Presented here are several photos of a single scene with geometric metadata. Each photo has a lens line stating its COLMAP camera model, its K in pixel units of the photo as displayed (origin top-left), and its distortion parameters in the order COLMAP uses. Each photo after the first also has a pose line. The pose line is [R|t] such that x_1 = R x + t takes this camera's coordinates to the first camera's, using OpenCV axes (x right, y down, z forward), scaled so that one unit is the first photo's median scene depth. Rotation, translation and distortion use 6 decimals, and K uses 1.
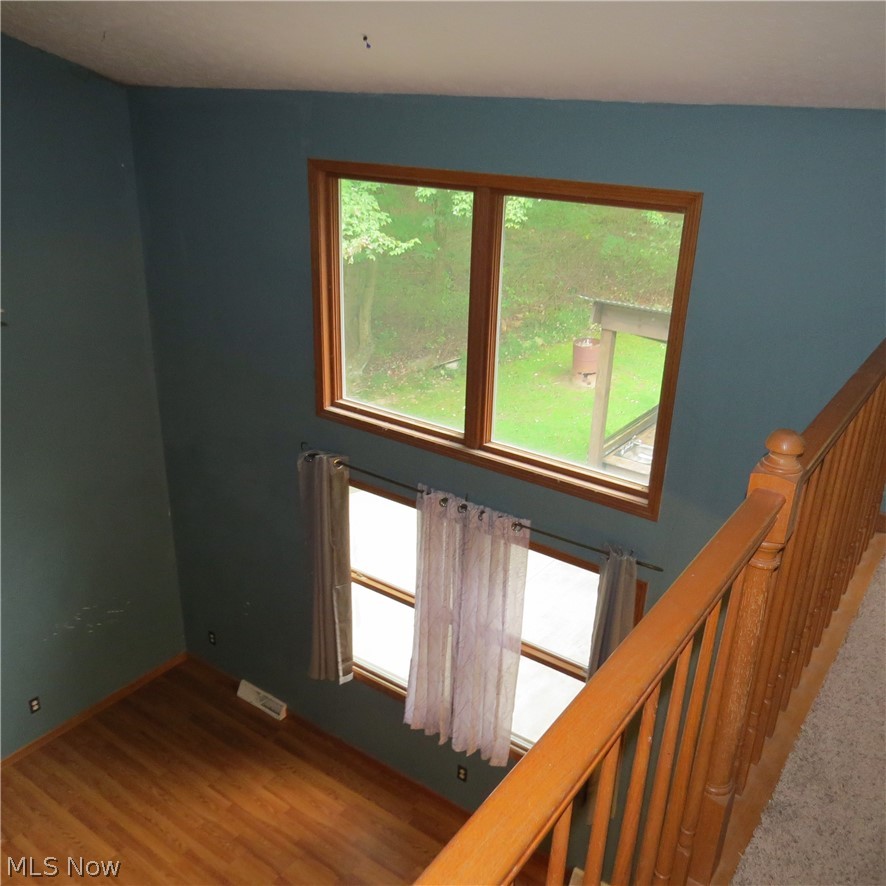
lens RADIAL K [[838.5, 0, 446.0], [0, 838.5, 442.3], [0, 0, 1]] dist [-0.019087, 0.000000]
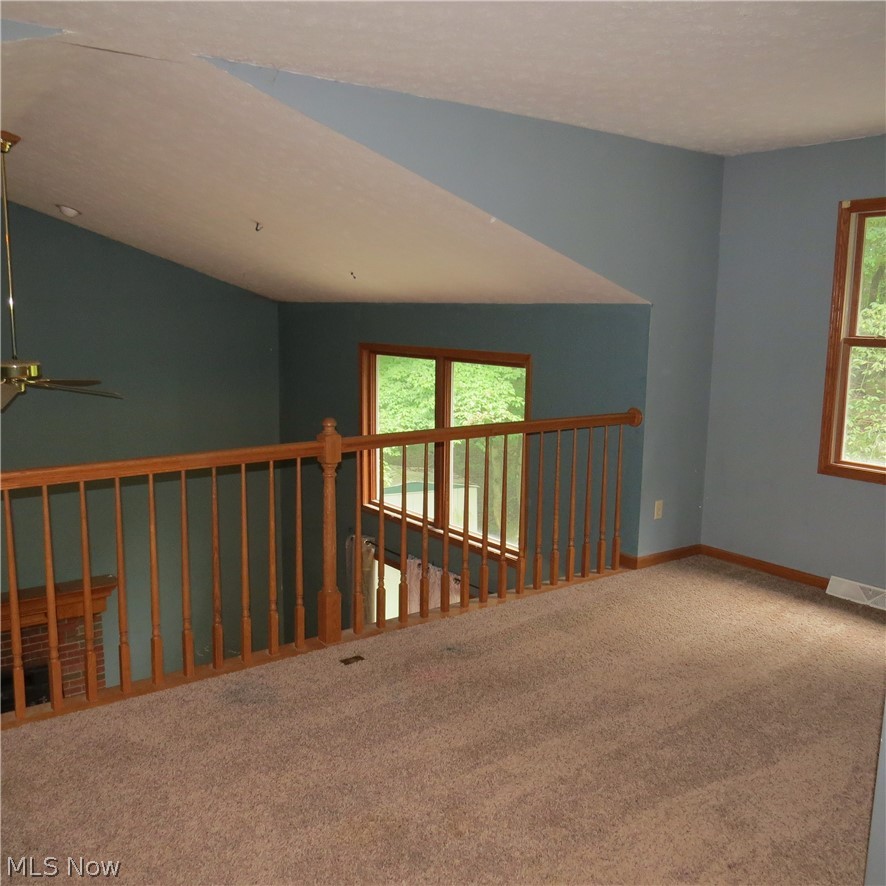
lens RADIAL K [[838.5, 0, 439.9], [0, 838.5, 441.7], [0, 0, 1]] dist [-0.019087, 0.000000]
pose [[0.952477, 0.030605, -0.303070, 0.425816], [-0.101685, 0.969813, -0.221636, 0.165080], [0.287138, 0.241921, 0.926837, -0.352349]]
